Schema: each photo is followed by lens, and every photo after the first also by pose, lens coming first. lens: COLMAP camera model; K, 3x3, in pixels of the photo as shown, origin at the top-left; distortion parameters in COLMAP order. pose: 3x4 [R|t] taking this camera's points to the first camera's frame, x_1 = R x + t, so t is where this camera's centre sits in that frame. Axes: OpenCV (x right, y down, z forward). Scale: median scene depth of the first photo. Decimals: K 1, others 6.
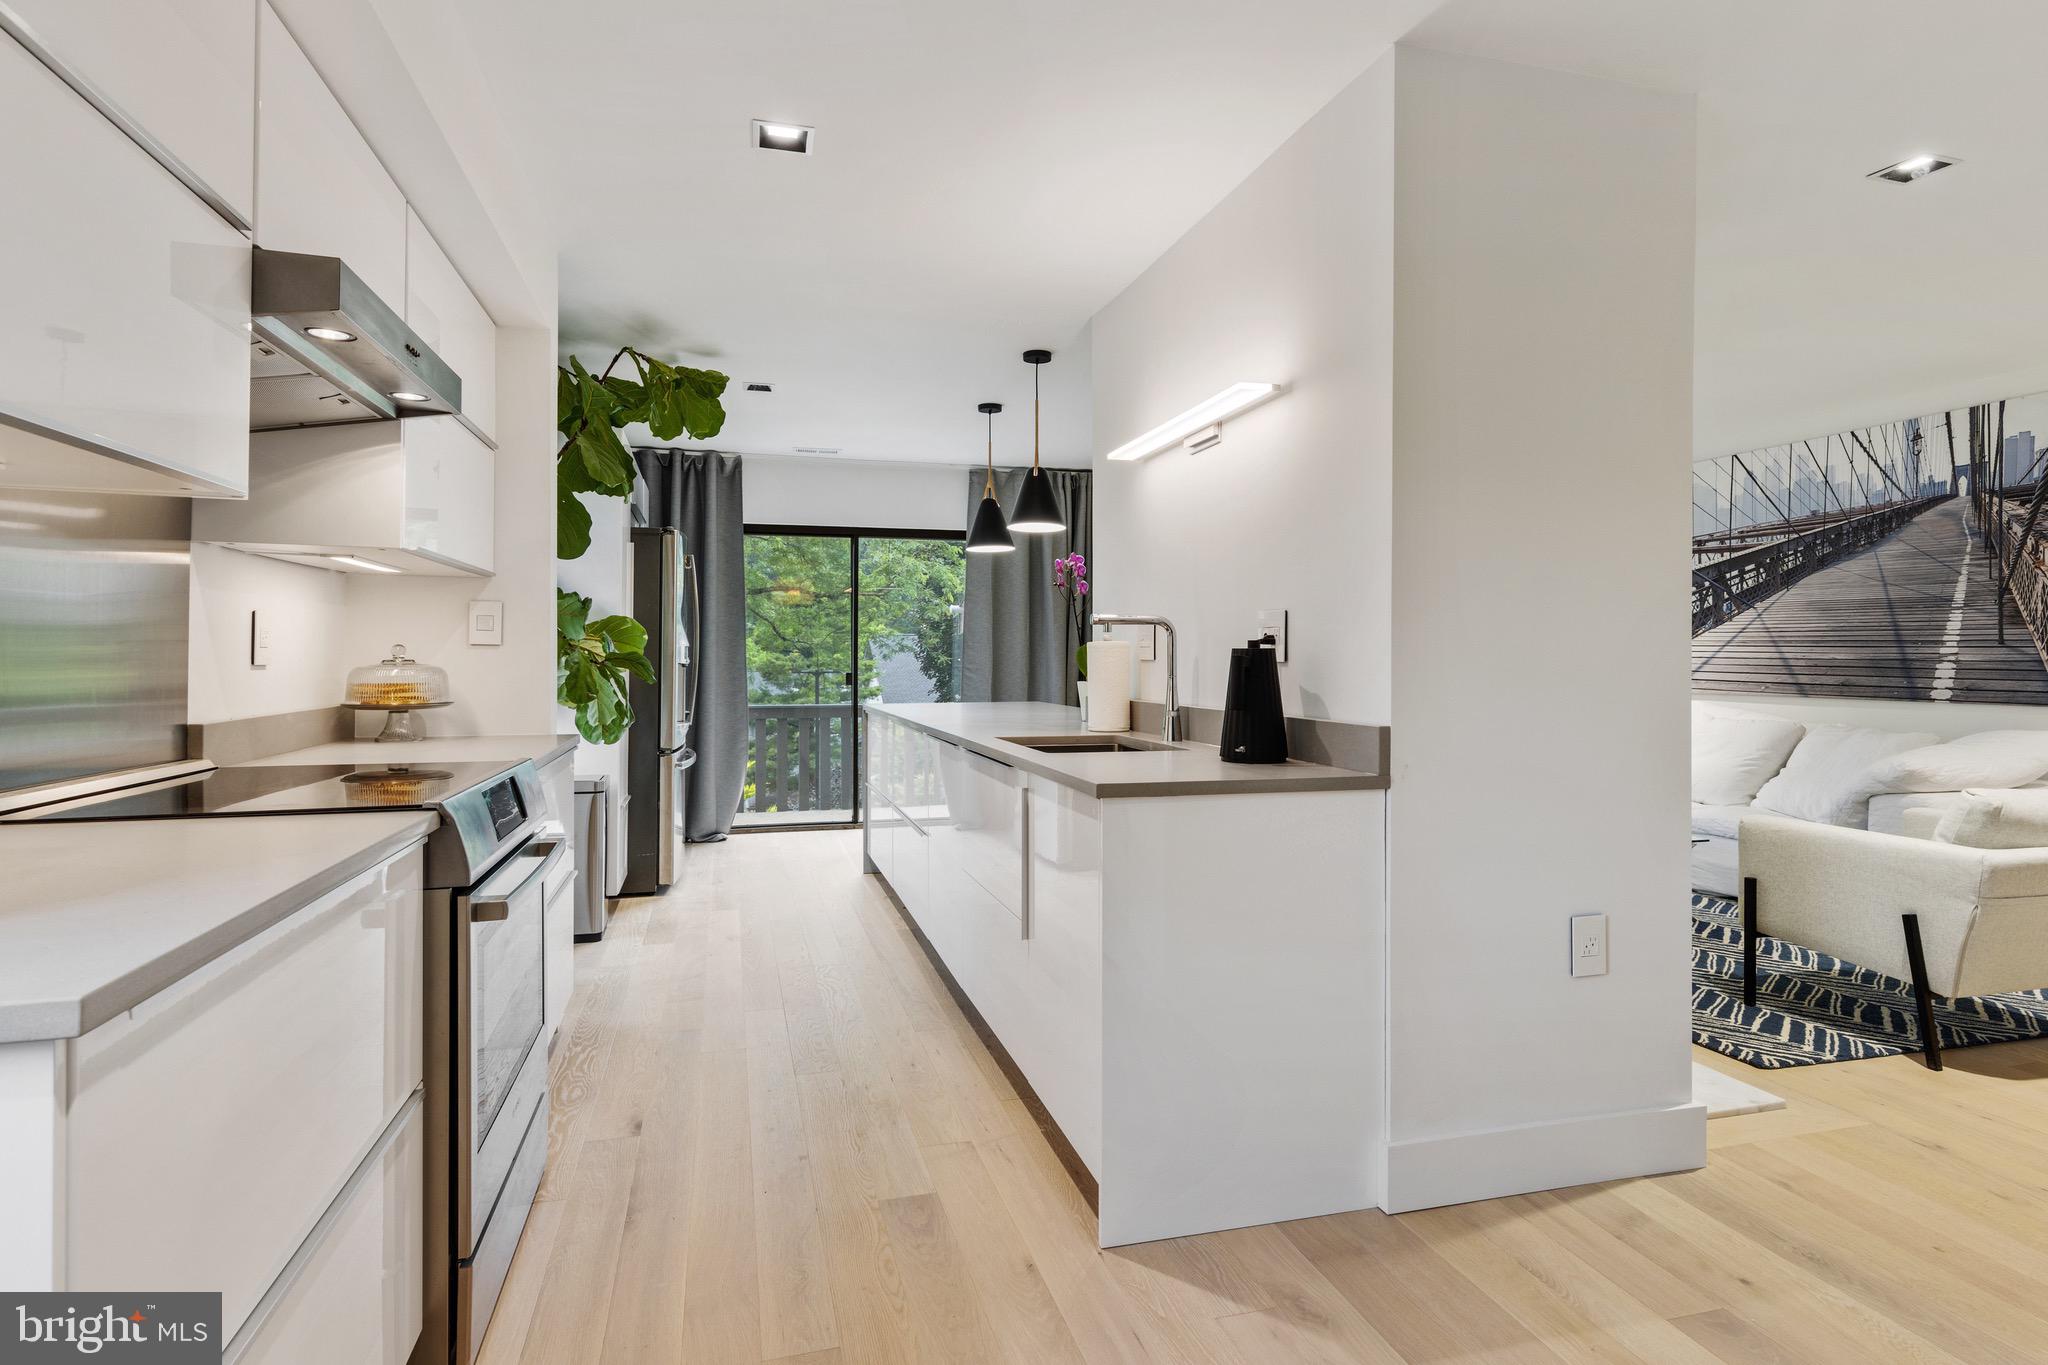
lens RADIAL K [[1051.8, 0, 1025.5], [0, 1051.8, 669.0], [0, 0, 1]] dist [0.009923, -0.000514]
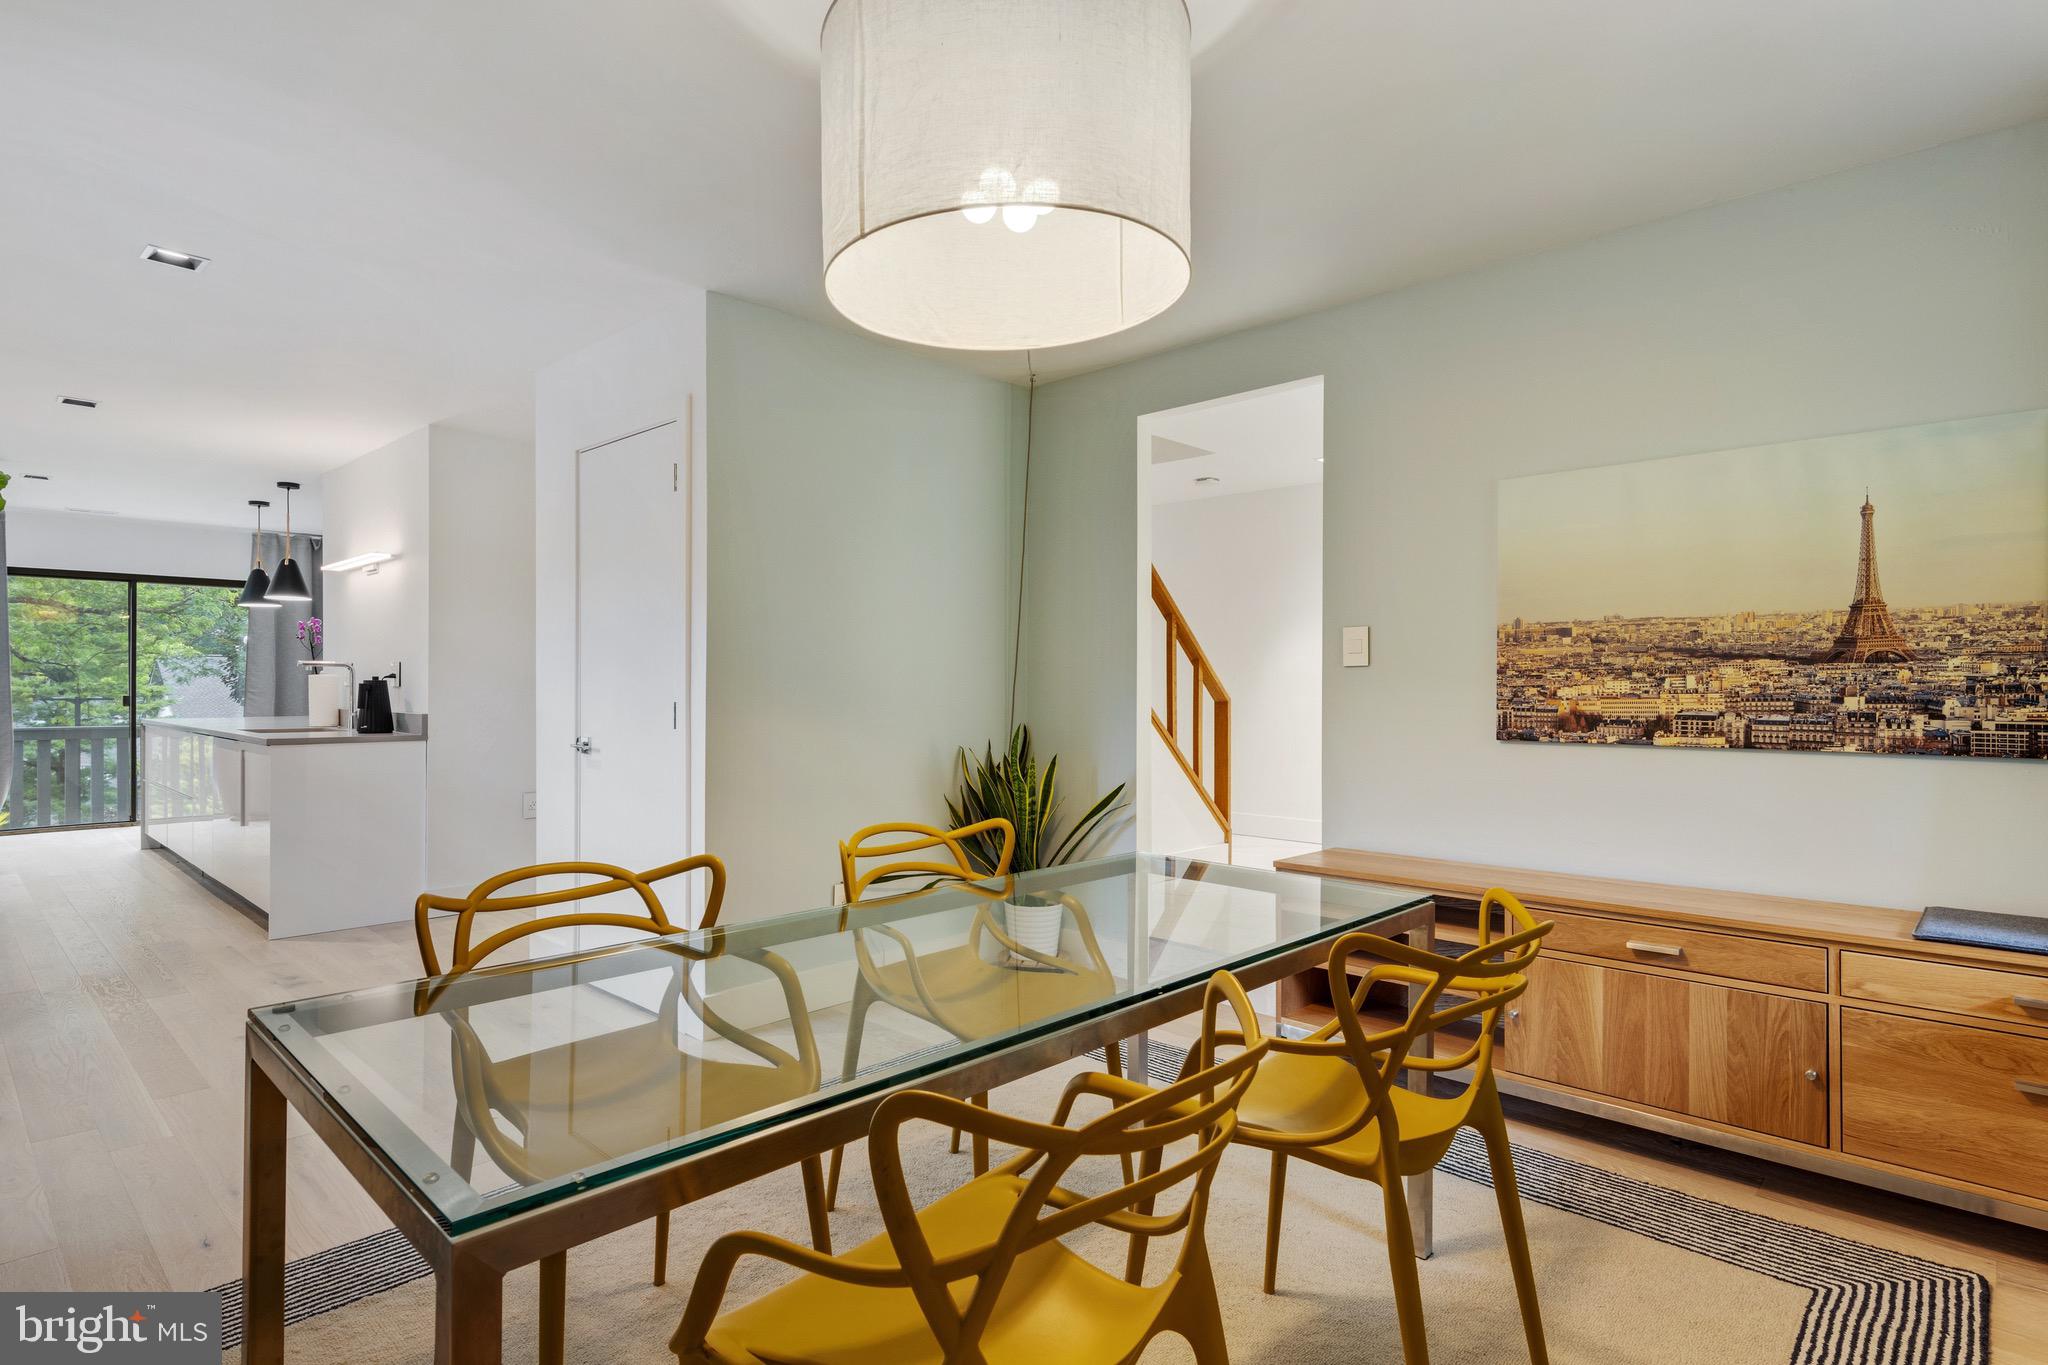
lens RADIAL K [[1042.1, 0, 1024.2], [0, 1042.1, 693.0], [0, 0, 1]] dist [0.003503, -0.000448]
pose [[0.855806, -0.000035, 0.517297, 0.092064], [0.001324, 0.999997, -0.002122, 0.004689], [-0.517295, 0.002501, 0.855804, -0.546861]]
